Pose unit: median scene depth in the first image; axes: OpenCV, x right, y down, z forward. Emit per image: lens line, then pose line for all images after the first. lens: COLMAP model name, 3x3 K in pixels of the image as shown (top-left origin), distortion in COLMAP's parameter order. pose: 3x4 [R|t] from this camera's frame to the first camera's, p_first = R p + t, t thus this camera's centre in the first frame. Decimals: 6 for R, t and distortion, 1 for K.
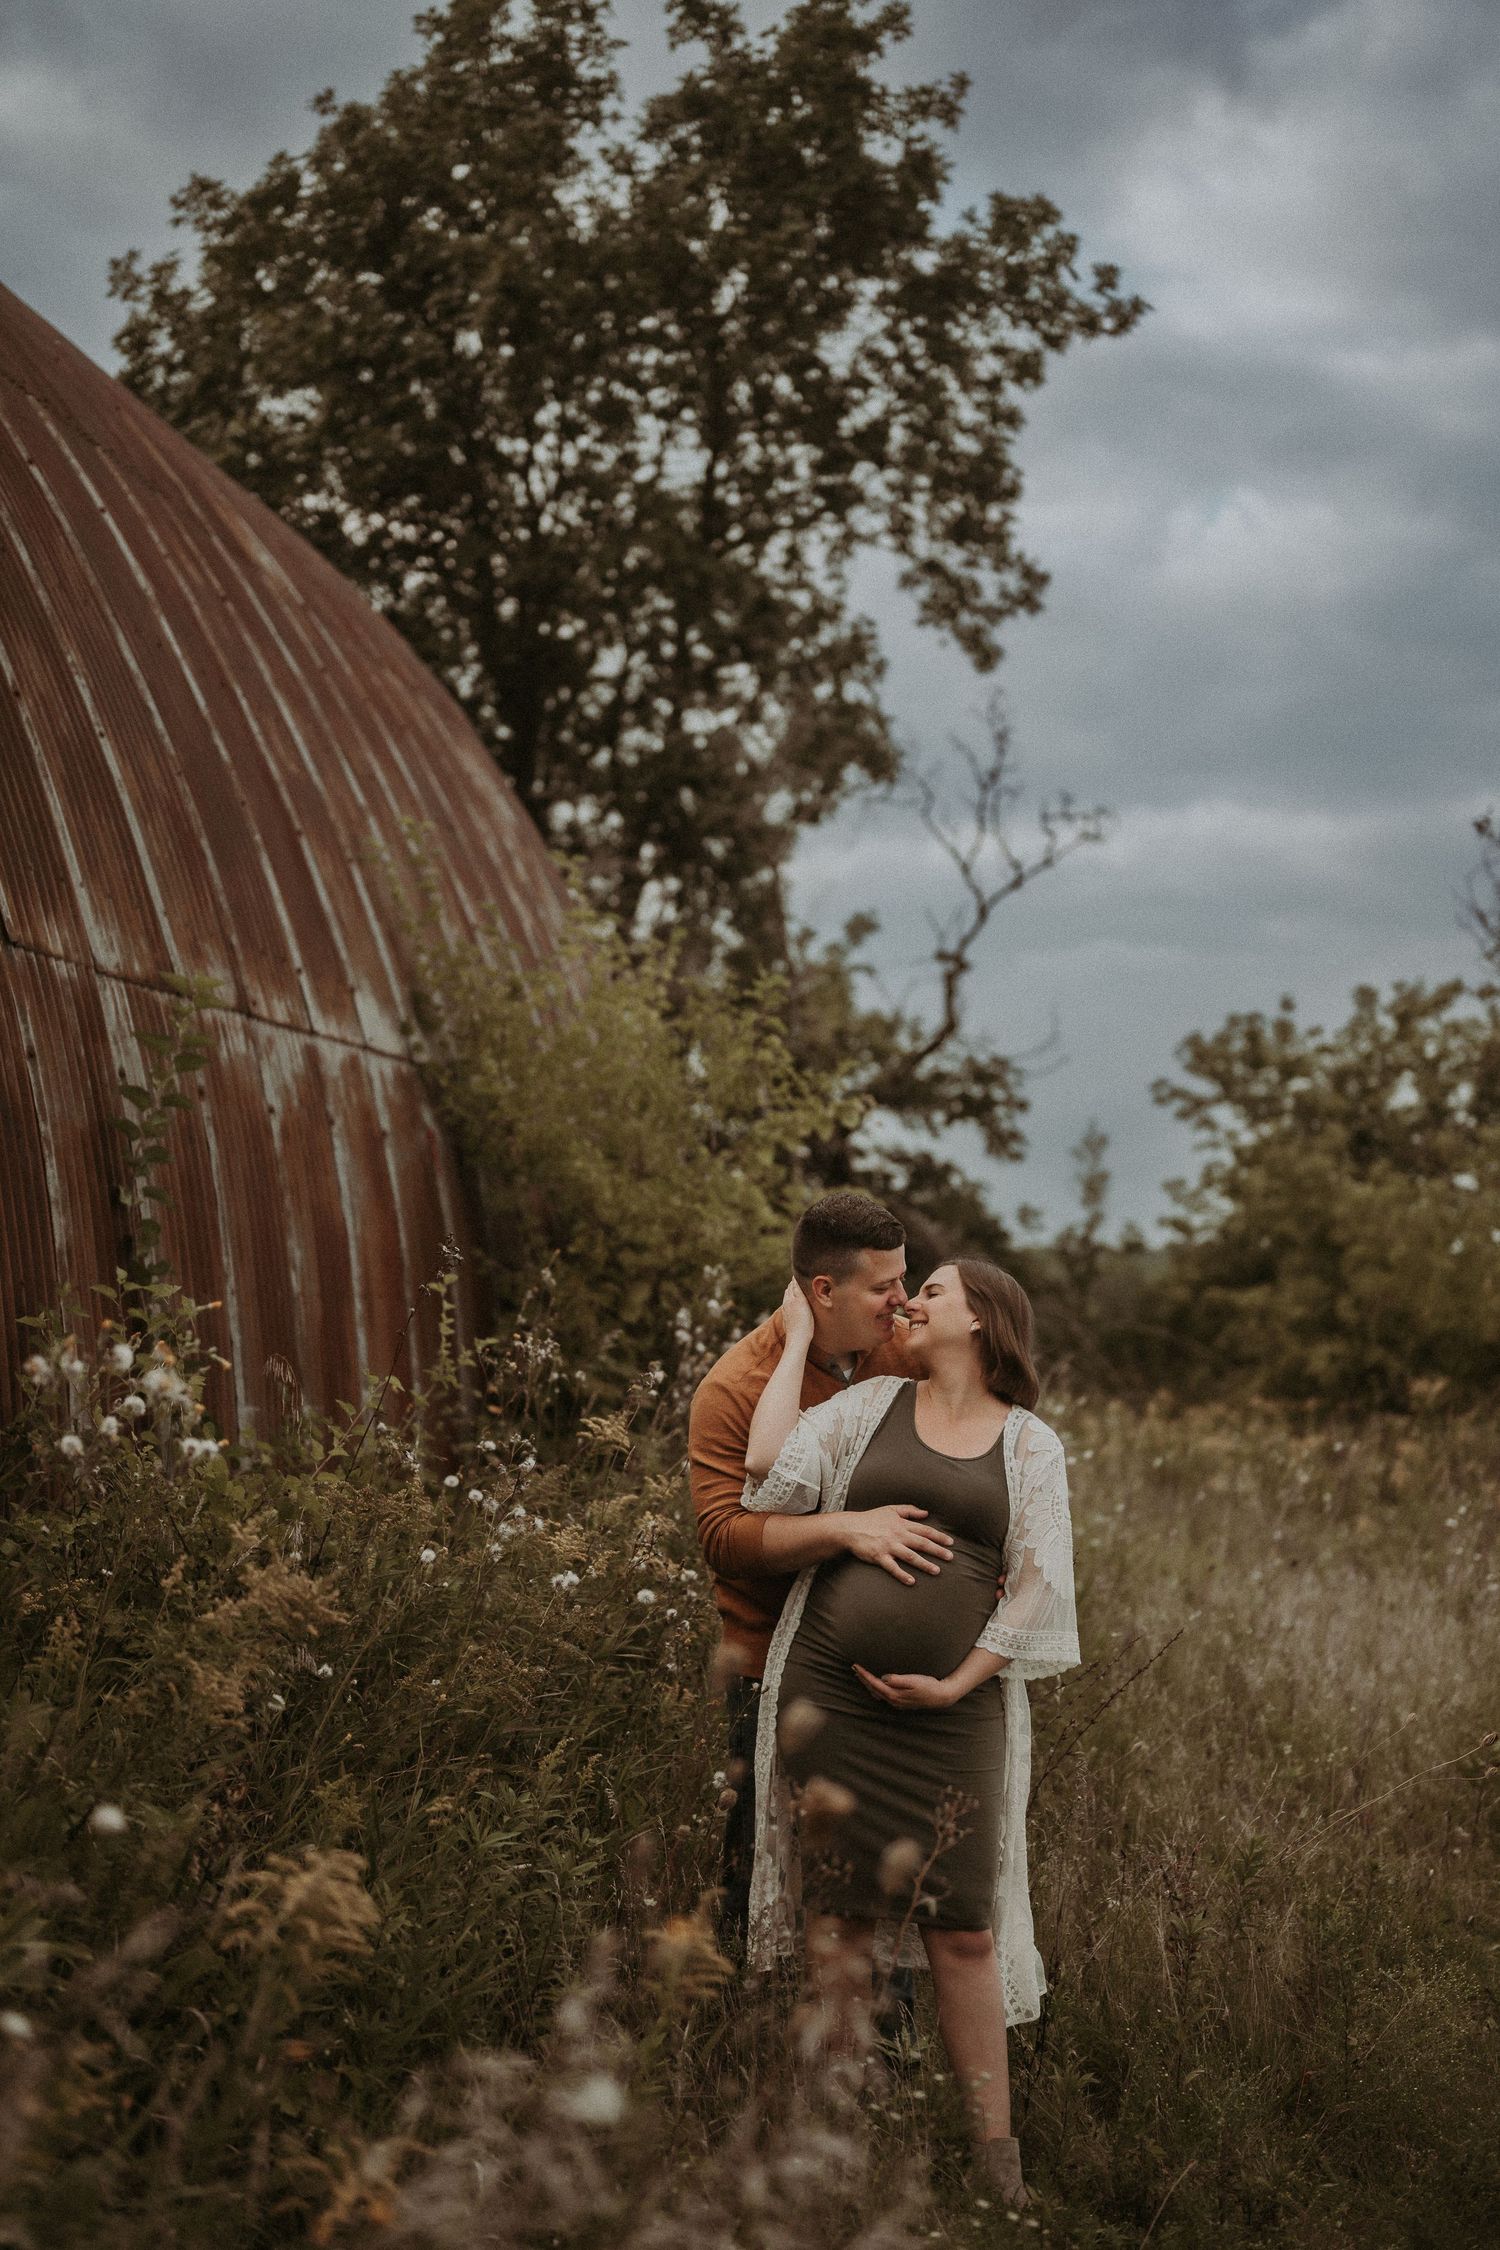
lens RADIAL K [[3190.2, 0, 745.4], [0, 3190.2, 1103.3], [0, 0, 1]] dist [-0.018565, 0.057094]
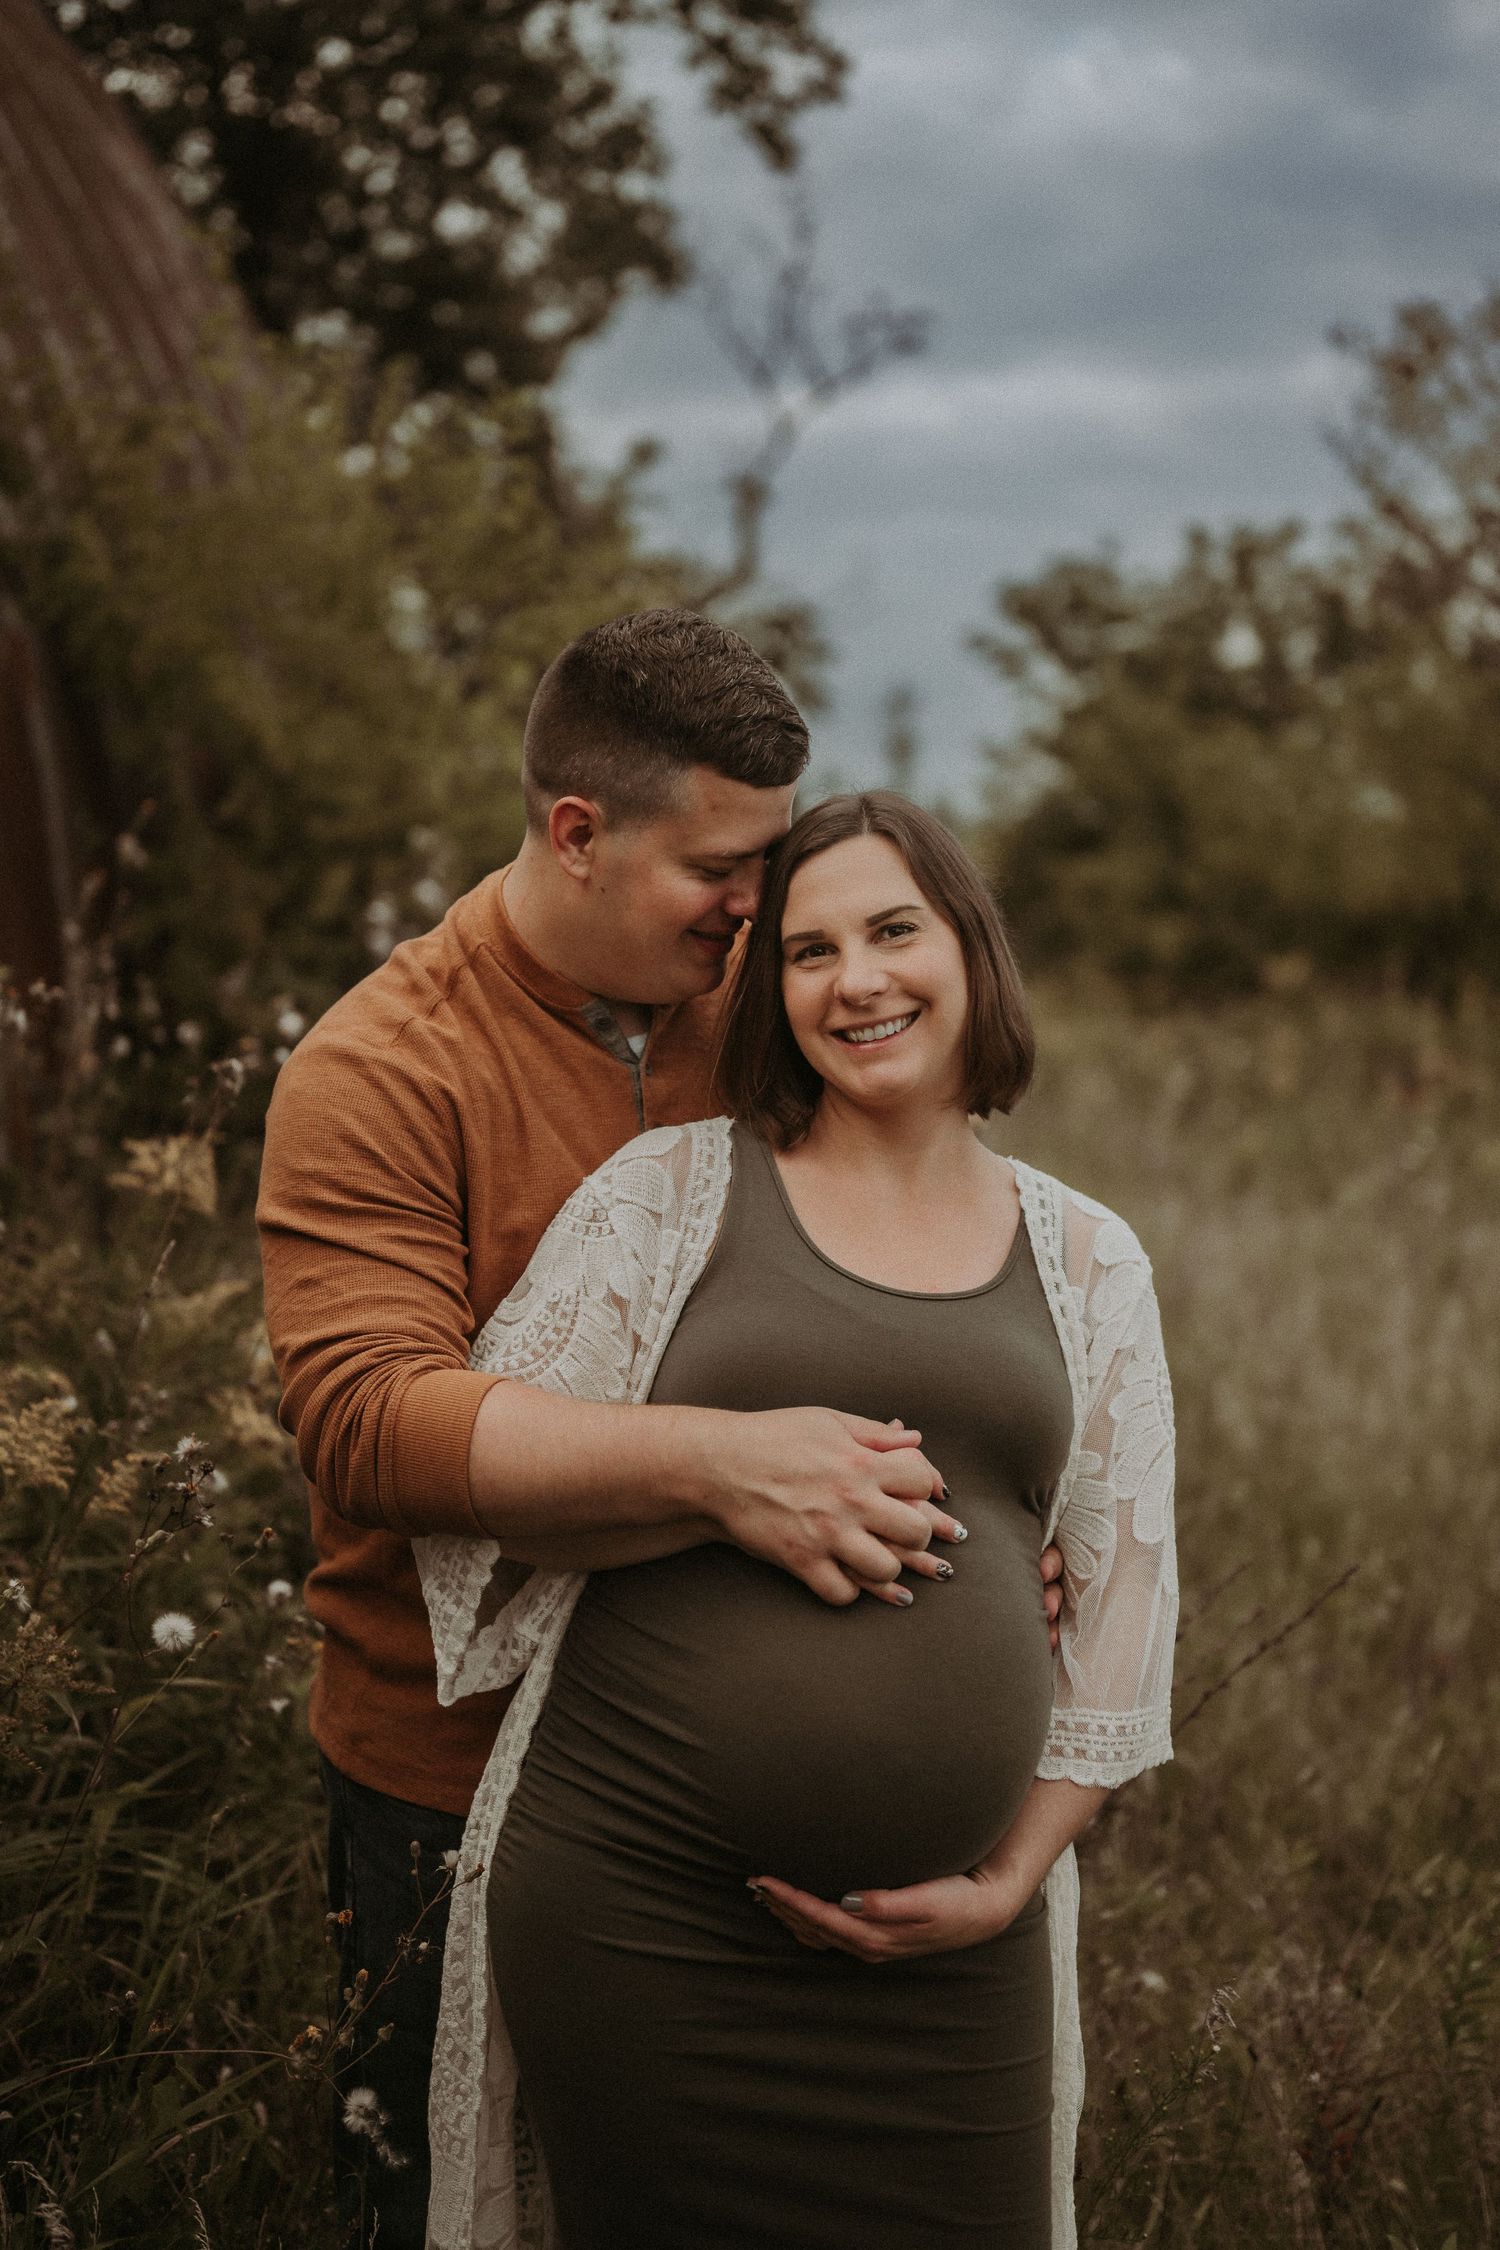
lens RADIAL K [[3190.2, 0, 745.4], [0, 3190.2, 1103.3], [0, 0, 1]] dist [-0.018565, 0.057094]
pose [[0.997666, -0.015138, 0.066587, 0.002515], [0.006164, 0.991102, 0.132961, 0.005371], [-0.068007, -0.132240, 0.988882, 0.097785]]
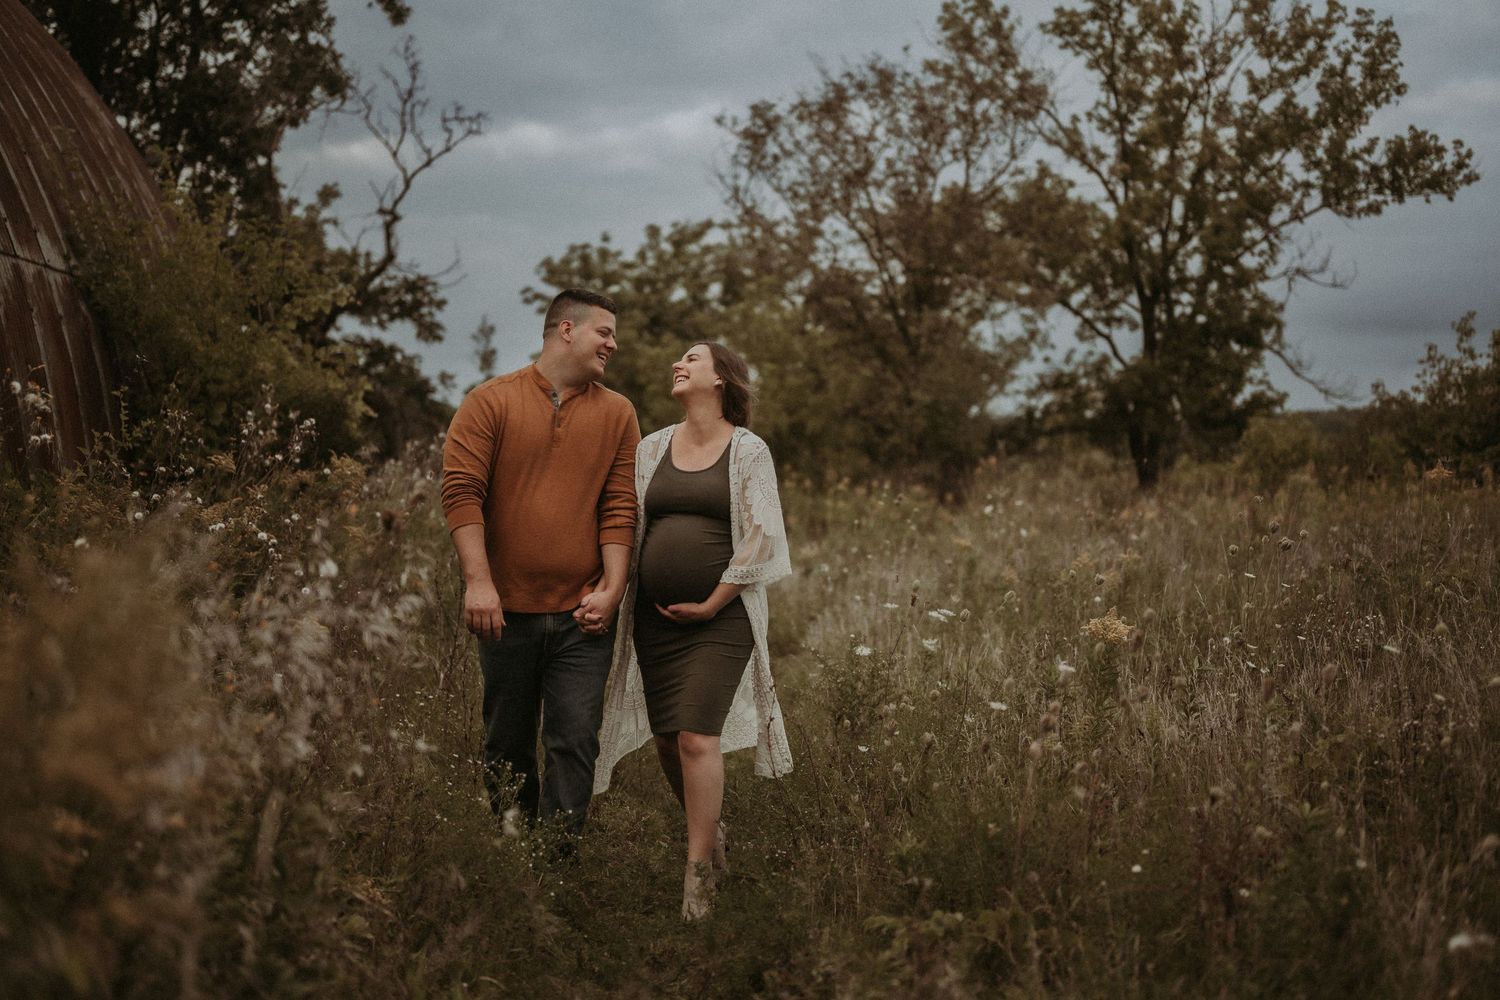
lens RADIAL K [[2126.8, 0, 750.0], [0, 2126.8, 500.0], [0, 0, 1]] dist [-0.018565, 0.057094]
pose [[0.972525, -0.055499, 0.226085, -0.005279], [0.035433, 0.995140, 0.091871, 0.004389], [-0.230085, -0.081336, 0.969766, -0.049443]]
